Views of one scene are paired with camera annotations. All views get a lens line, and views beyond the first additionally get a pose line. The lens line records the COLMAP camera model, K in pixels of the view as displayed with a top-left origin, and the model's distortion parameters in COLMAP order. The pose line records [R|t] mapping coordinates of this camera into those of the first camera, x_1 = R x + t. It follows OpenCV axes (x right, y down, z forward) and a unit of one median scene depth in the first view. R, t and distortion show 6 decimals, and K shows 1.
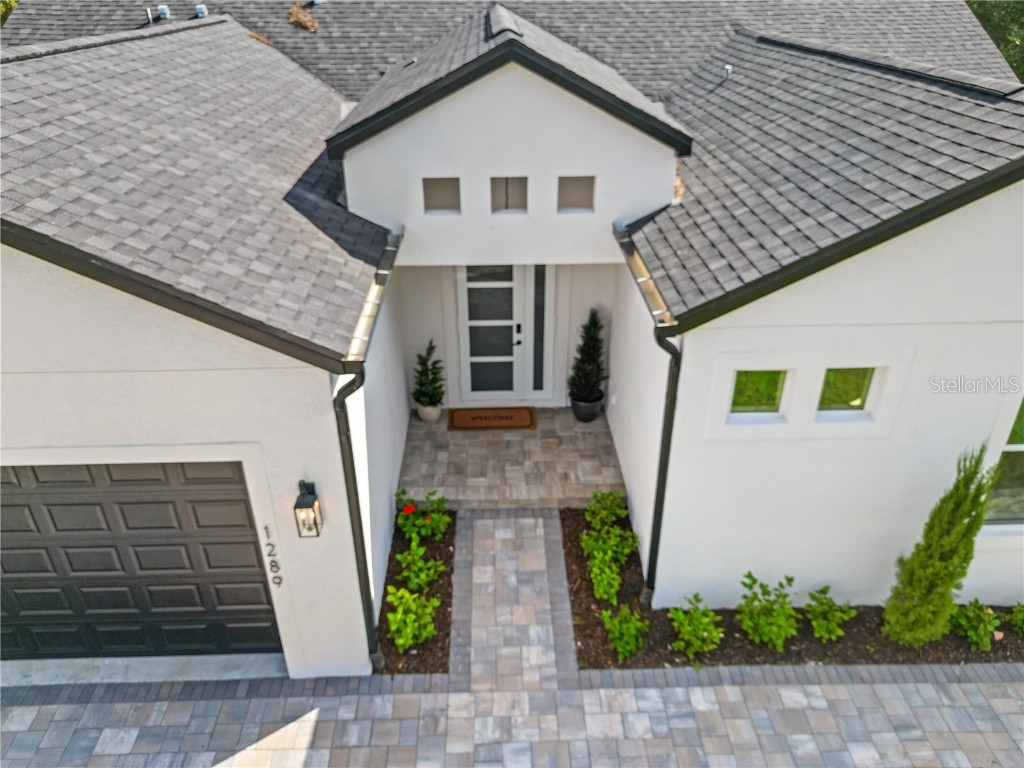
lens RADIAL K [[732.8, 0, 512.0], [0, 732.8, 384.0], [0, 0, 1]] dist [0.049533, -0.048784]
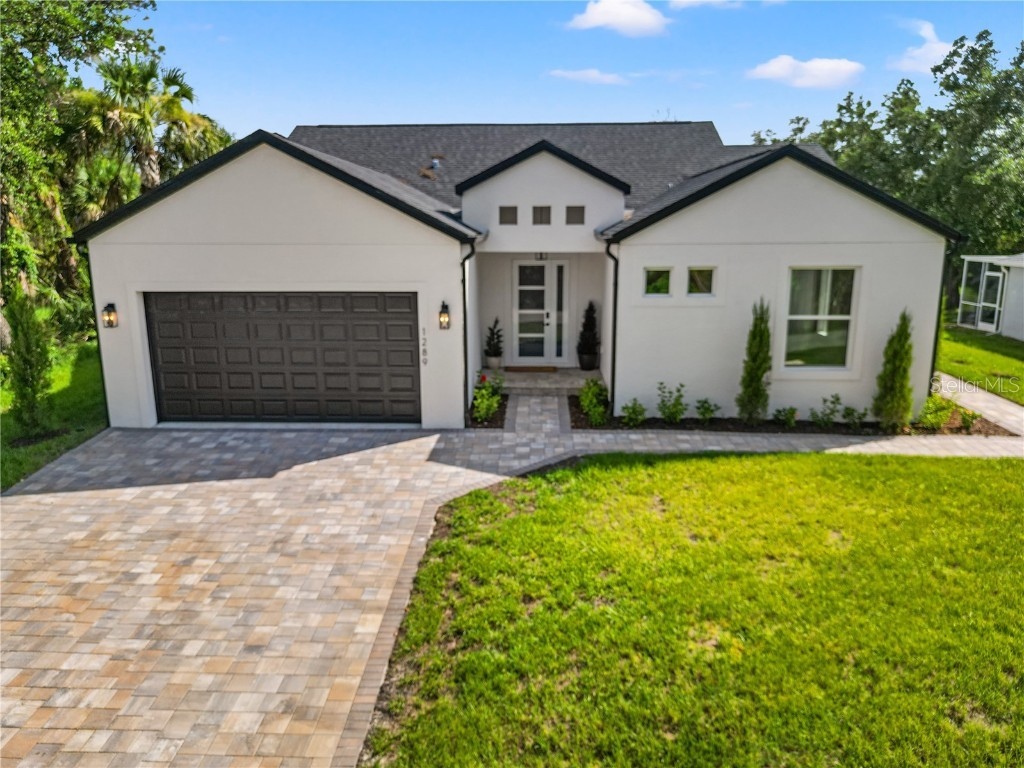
lens RADIAL K [[732.8, 0, 512.0], [0, 732.8, 384.0], [0, 0, 1]] dist [0.049533, -0.048784]
pose [[0.997738, 0.016374, -0.065200, 0.059581], [-0.034745, 0.955901, -0.291626, 0.858787], [0.057549, 0.293232, 0.954308, -0.874785]]
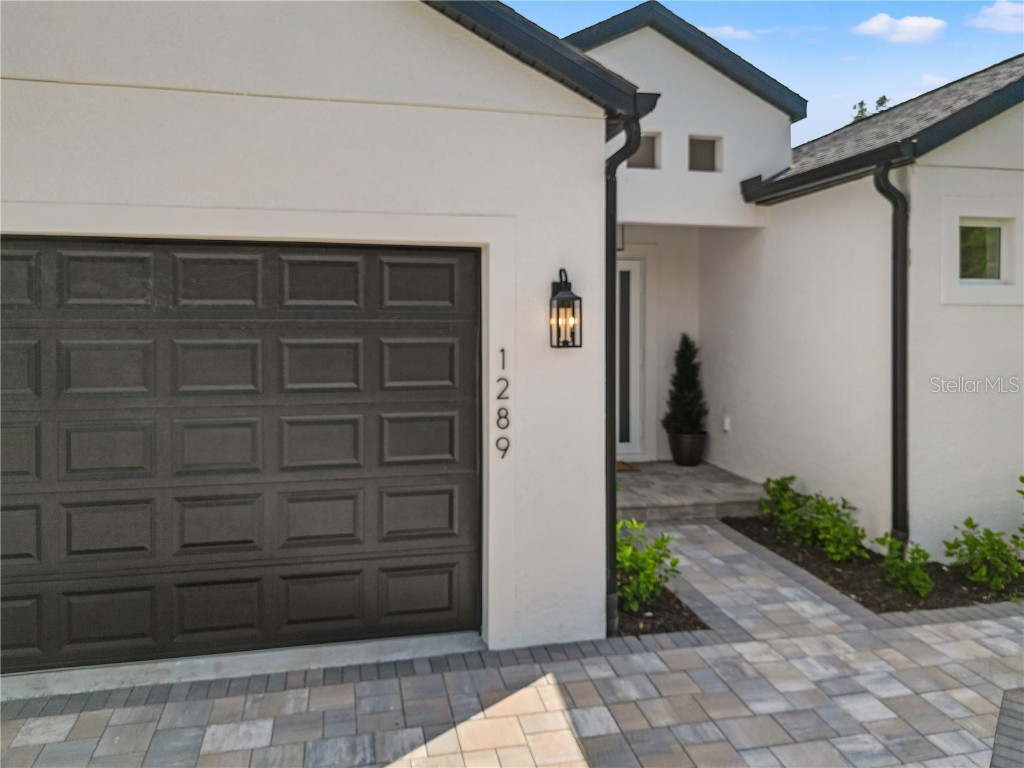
lens RADIAL K [[753.9, 0, 508.6], [0, 753.9, 340.8], [0, 0, 1]] dist [0.041439, -0.047767]
pose [[0.981325, 0.001962, 0.192345, -0.421651], [0.090604, 0.877360, -0.471202, 0.486302], [-0.169680, 0.479830, 0.860797, 0.299273]]
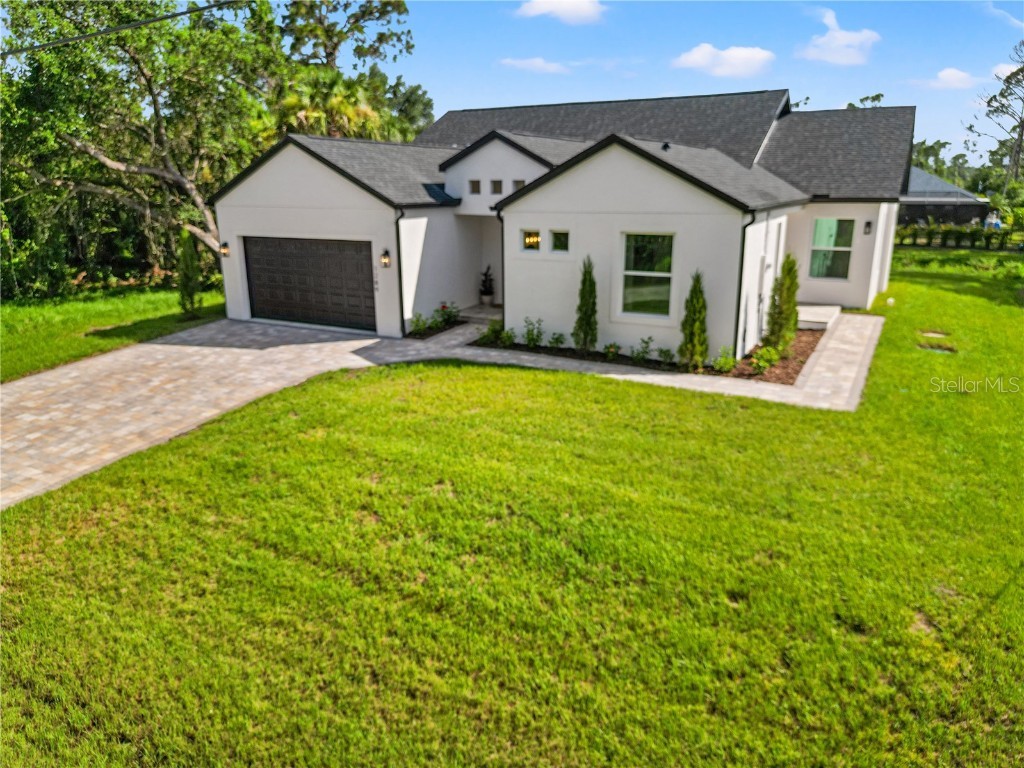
lens RADIAL K [[732.8, 0, 512.0], [0, 732.8, 384.0], [0, 0, 1]] dist [0.049533, -0.048784]
pose [[0.865401, 0.135140, -0.482513, 1.585136], [-0.245855, 0.953585, -0.173871, 0.967526], [0.436620, 0.269097, 0.858458, -1.188250]]
